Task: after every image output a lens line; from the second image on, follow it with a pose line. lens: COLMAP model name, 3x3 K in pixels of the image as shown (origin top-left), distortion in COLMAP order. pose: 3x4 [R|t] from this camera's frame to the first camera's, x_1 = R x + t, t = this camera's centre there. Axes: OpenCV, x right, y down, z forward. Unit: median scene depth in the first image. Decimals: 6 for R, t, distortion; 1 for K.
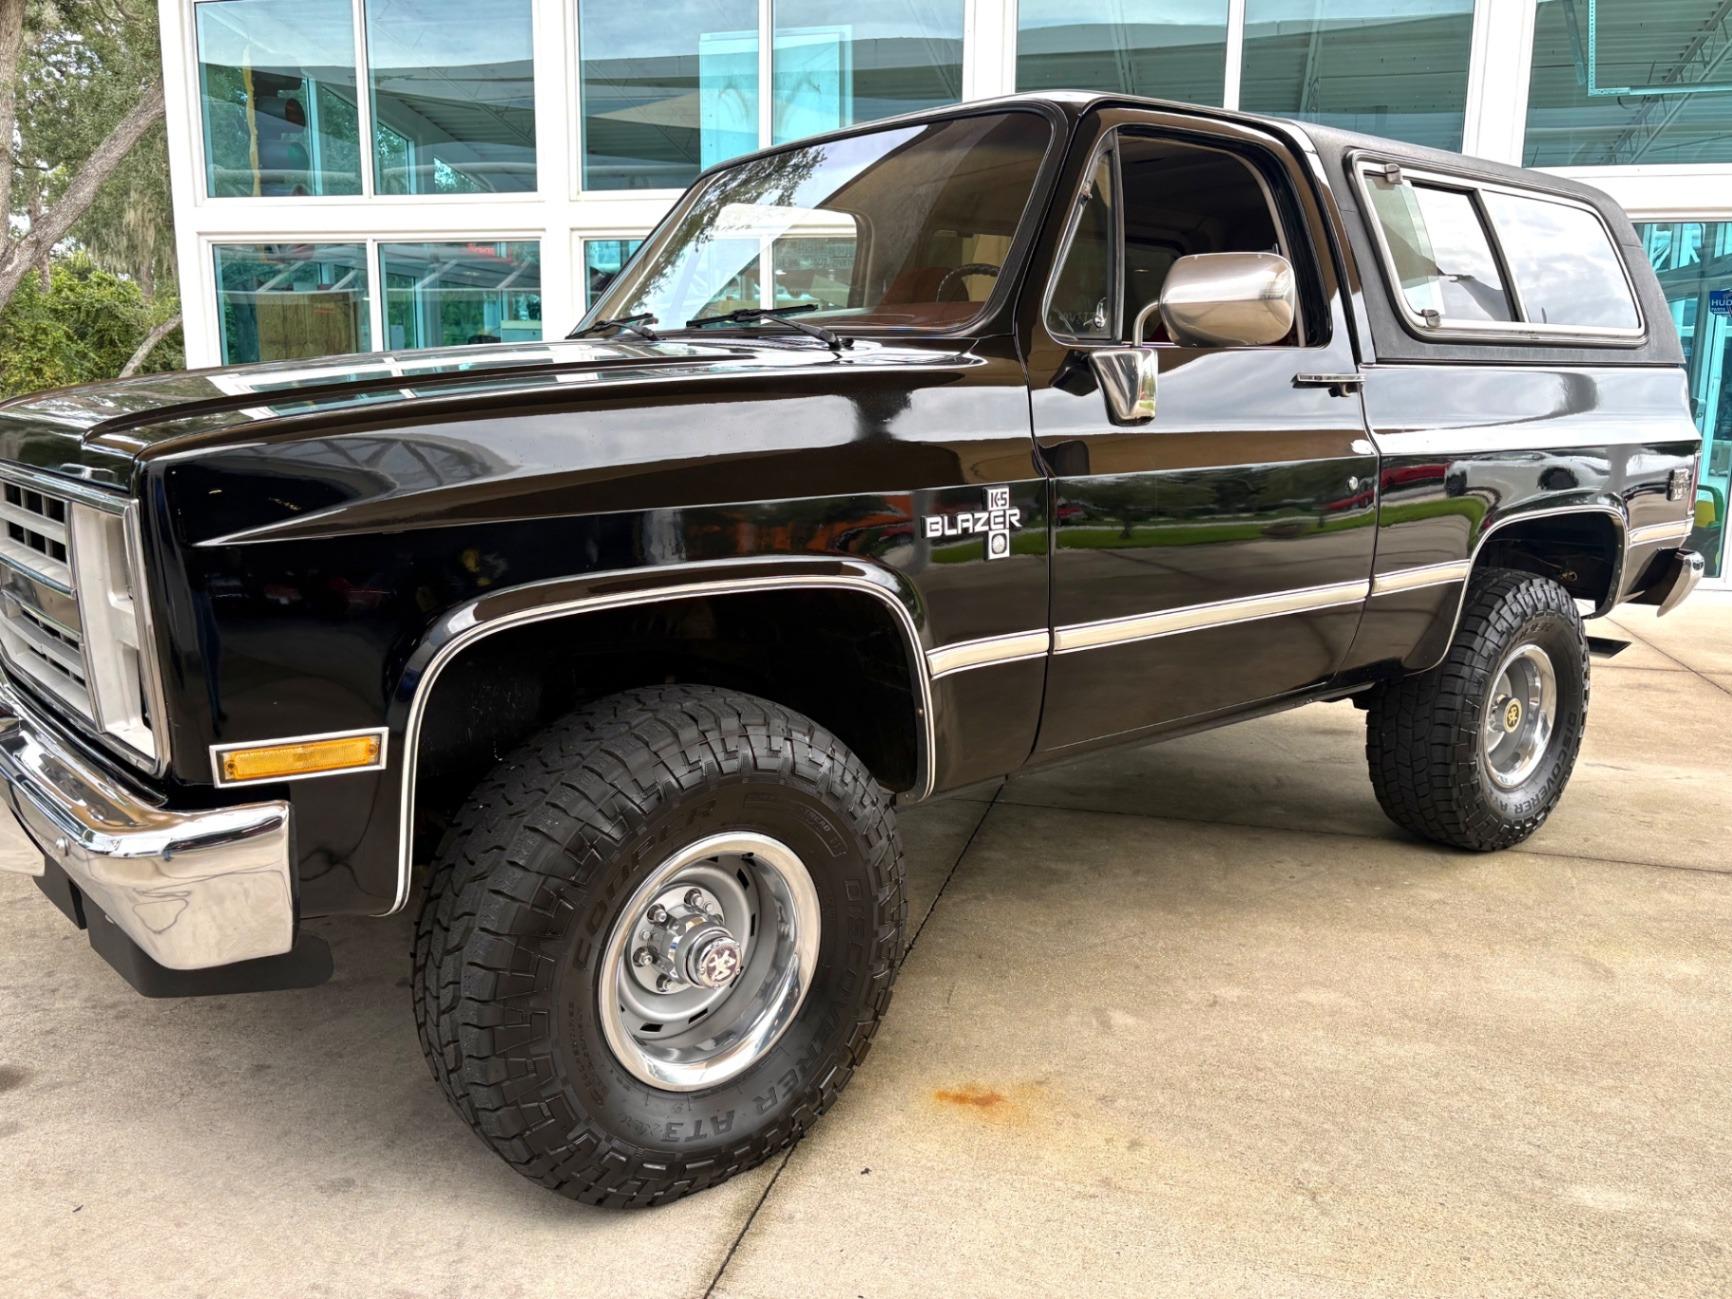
lens RADIAL K [[1343.4, 0, 889.3], [0, 1343.4, 634.6], [0, 0, 1]] dist [0.025995, 0.001334]
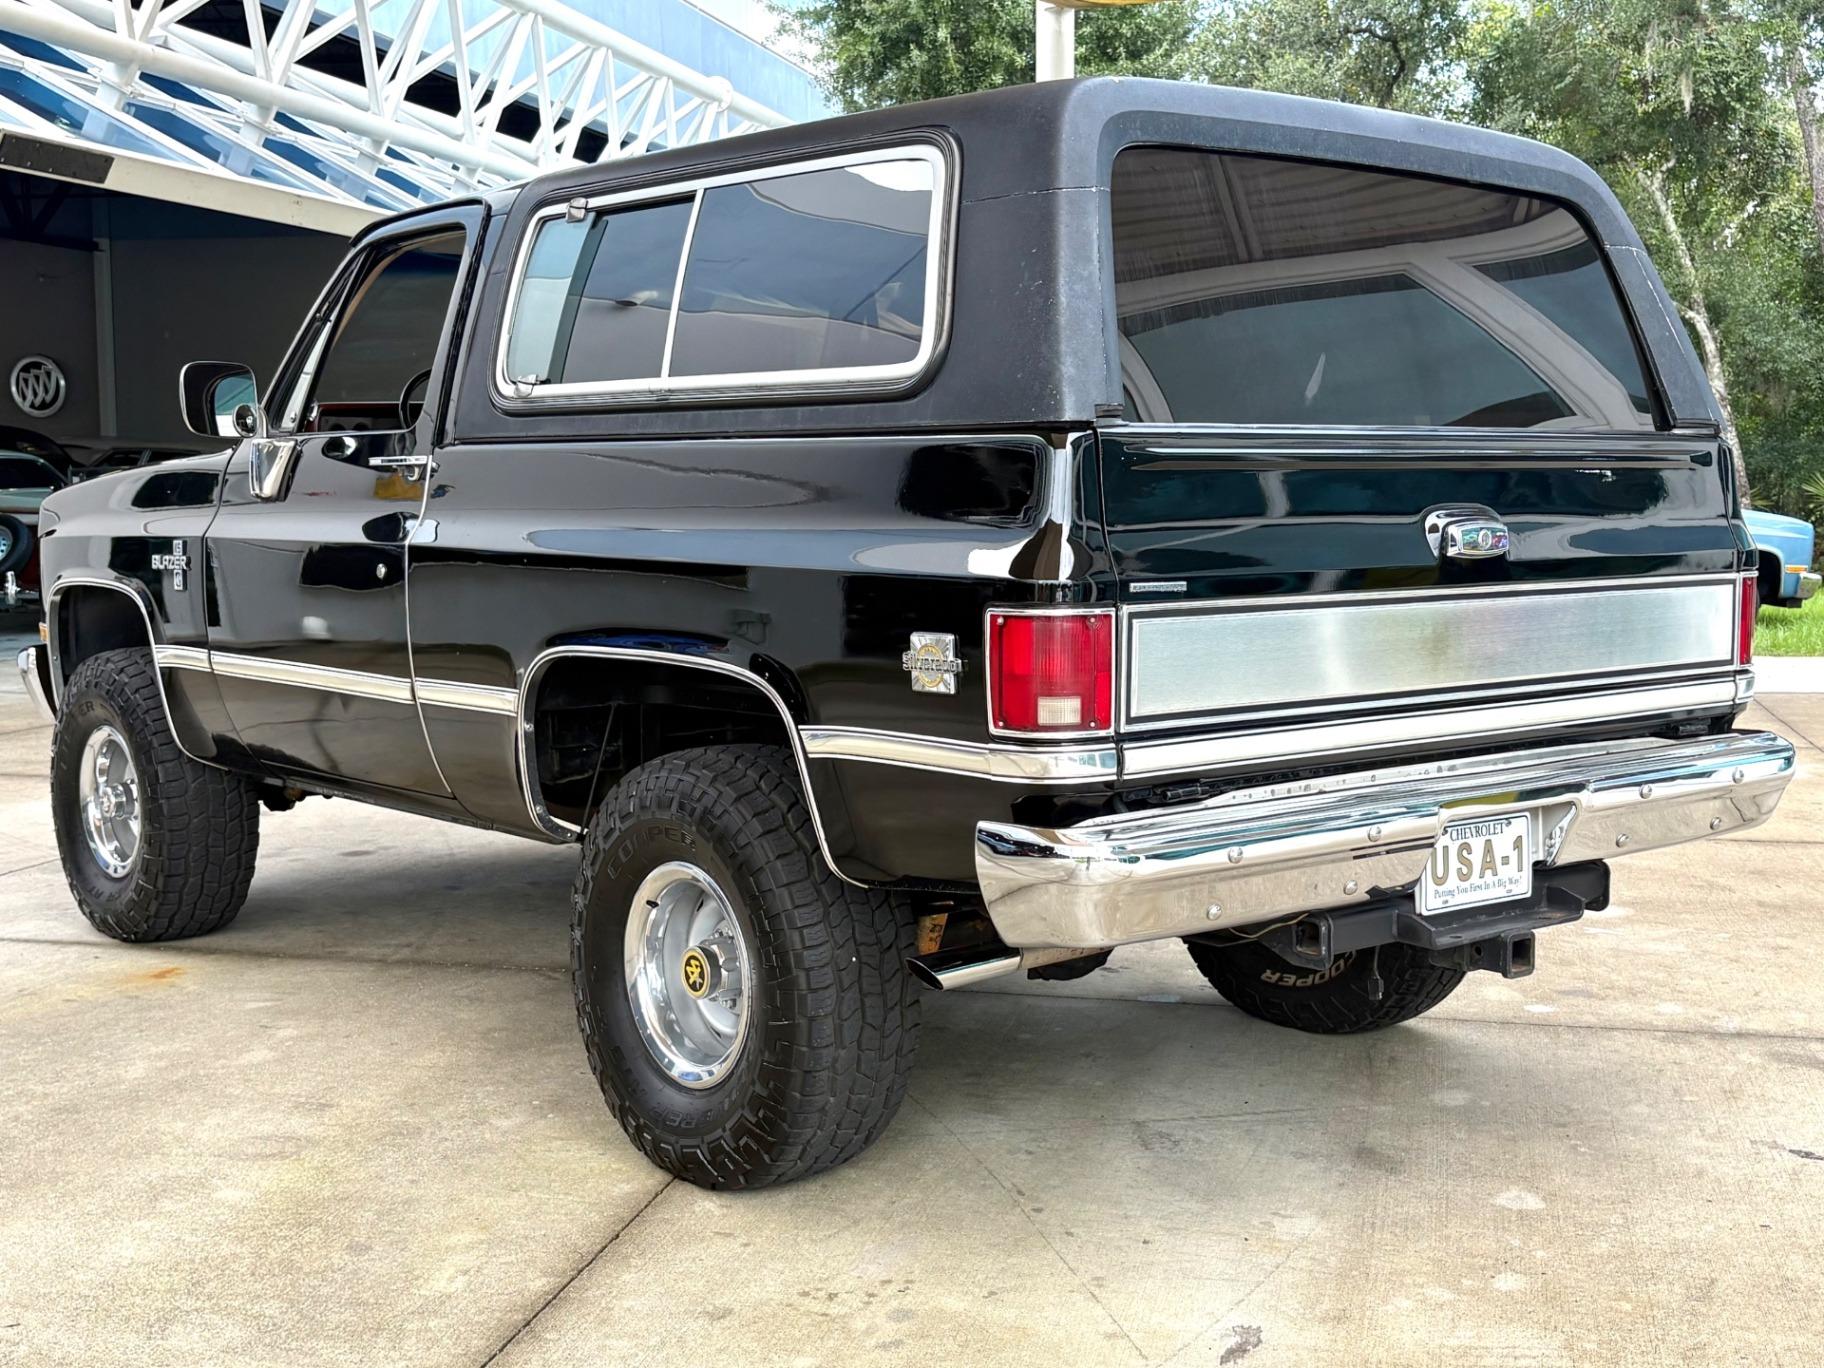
lens RADIAL K [[2221.0, 0, 923.0], [0, 2221.0, 680.3], [0, 0, 1]] dist [0.179323, -0.559491]
pose [[0.021545, 0.090123, -0.995698, 1.843905], [-0.177819, 0.980395, 0.084890, -0.227557], [0.983827, 0.175225, 0.037148, 1.268675]]
